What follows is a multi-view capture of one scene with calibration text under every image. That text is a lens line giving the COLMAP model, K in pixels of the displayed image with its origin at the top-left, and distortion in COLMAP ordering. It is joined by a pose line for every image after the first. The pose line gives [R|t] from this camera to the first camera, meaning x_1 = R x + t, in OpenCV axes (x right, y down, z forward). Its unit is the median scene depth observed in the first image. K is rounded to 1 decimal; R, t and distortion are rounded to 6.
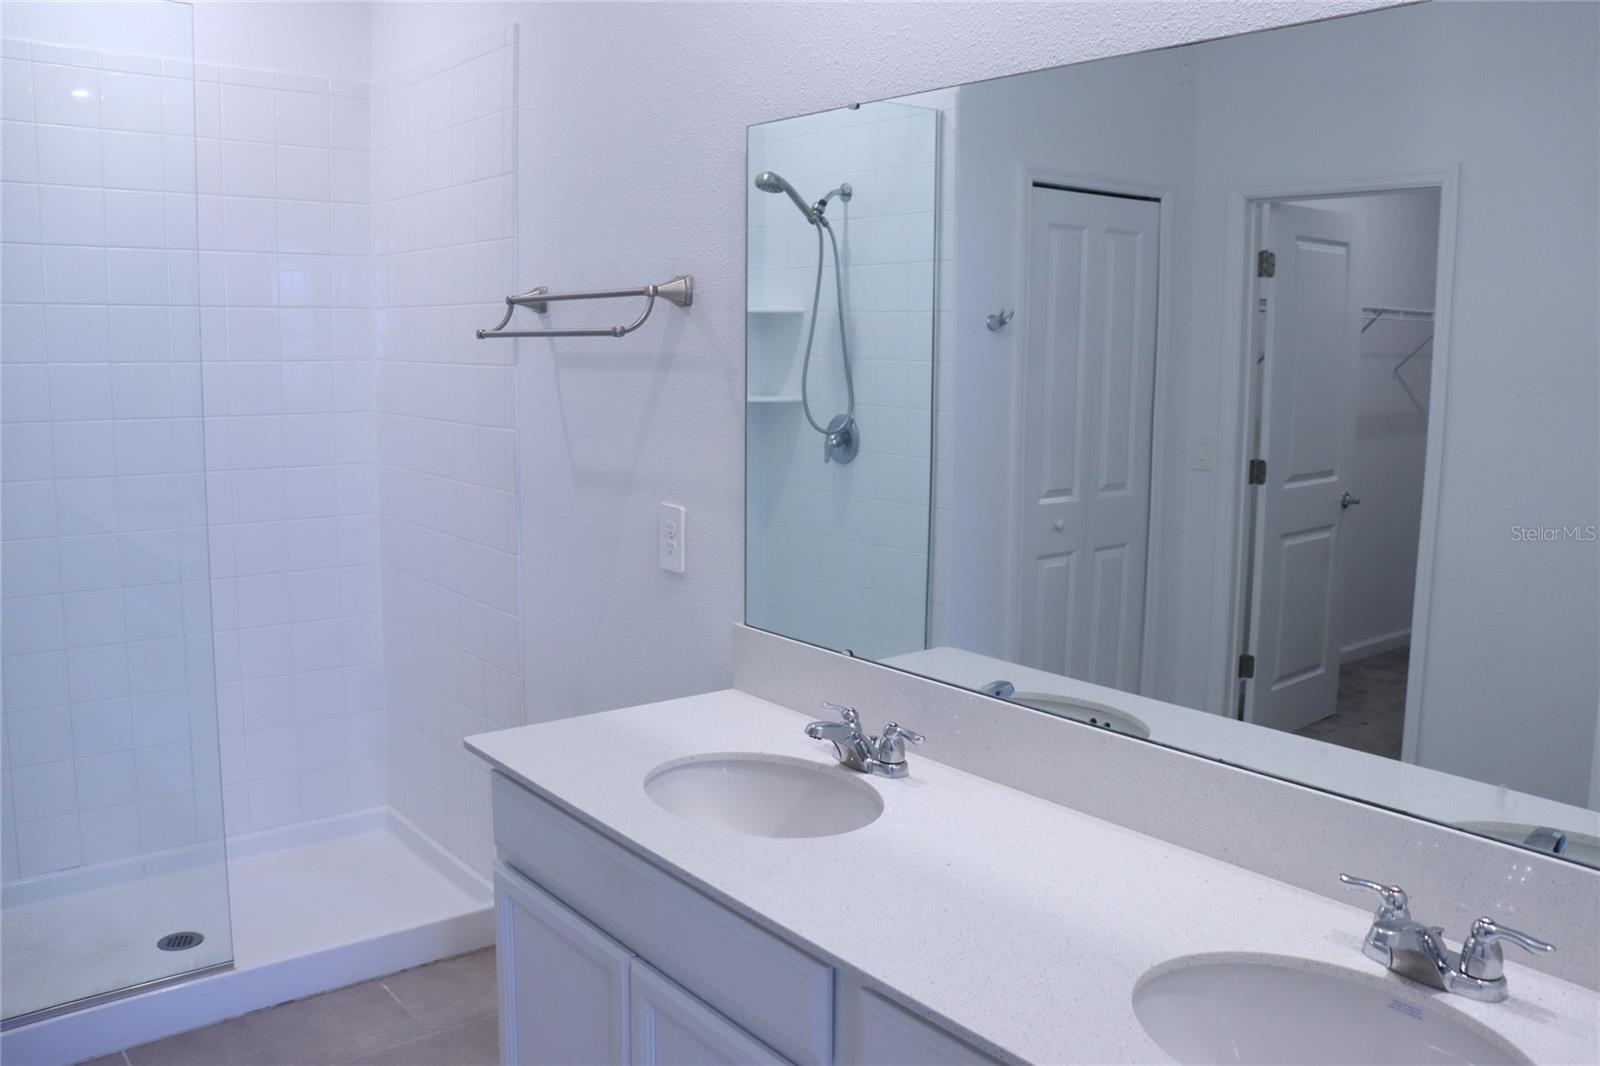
lens RADIAL K [[1323.2, 0, 804.6], [0, 1323.2, 528.3], [0, 0, 1]] dist [-0.176203, 0.148851]
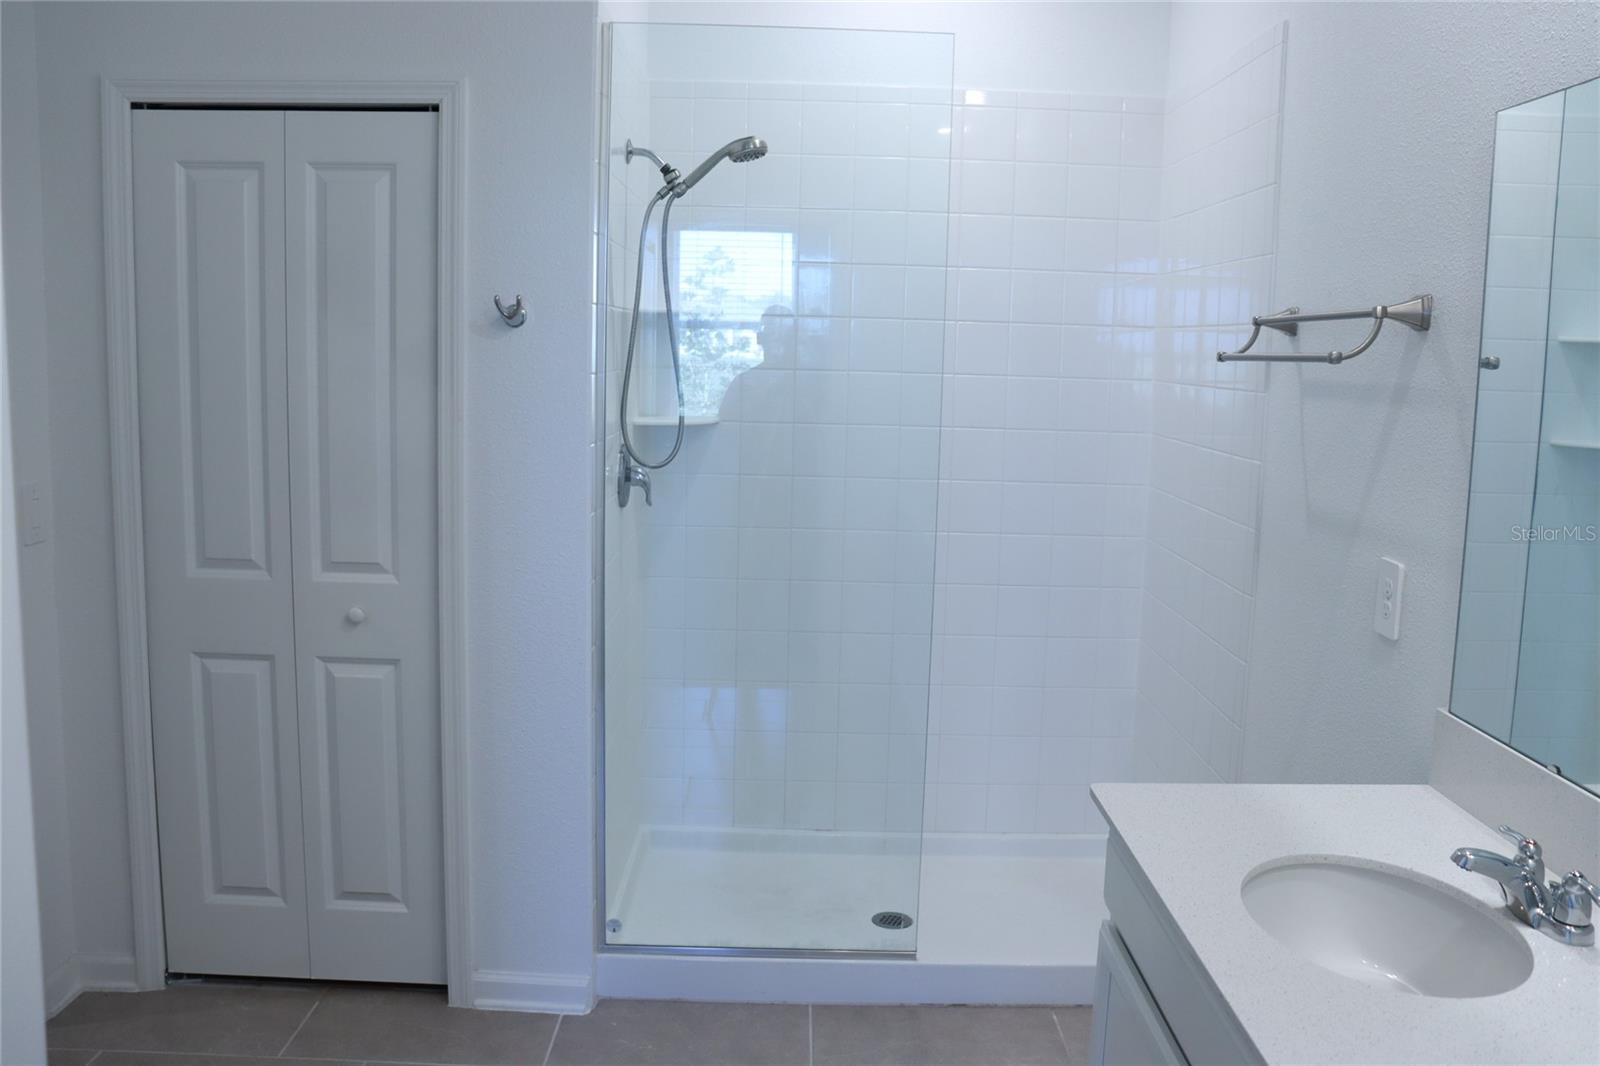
lens RADIAL K [[1323.2, 0, 804.5], [0, 1323.2, 522.0], [0, 0, 1]] dist [-0.176203, 0.148851]
pose [[0.780669, 0.088124, -0.618701, 0.119294], [-0.101605, 0.994734, 0.013481, -0.015322], [0.616630, 0.052339, 0.785511, 0.105994]]
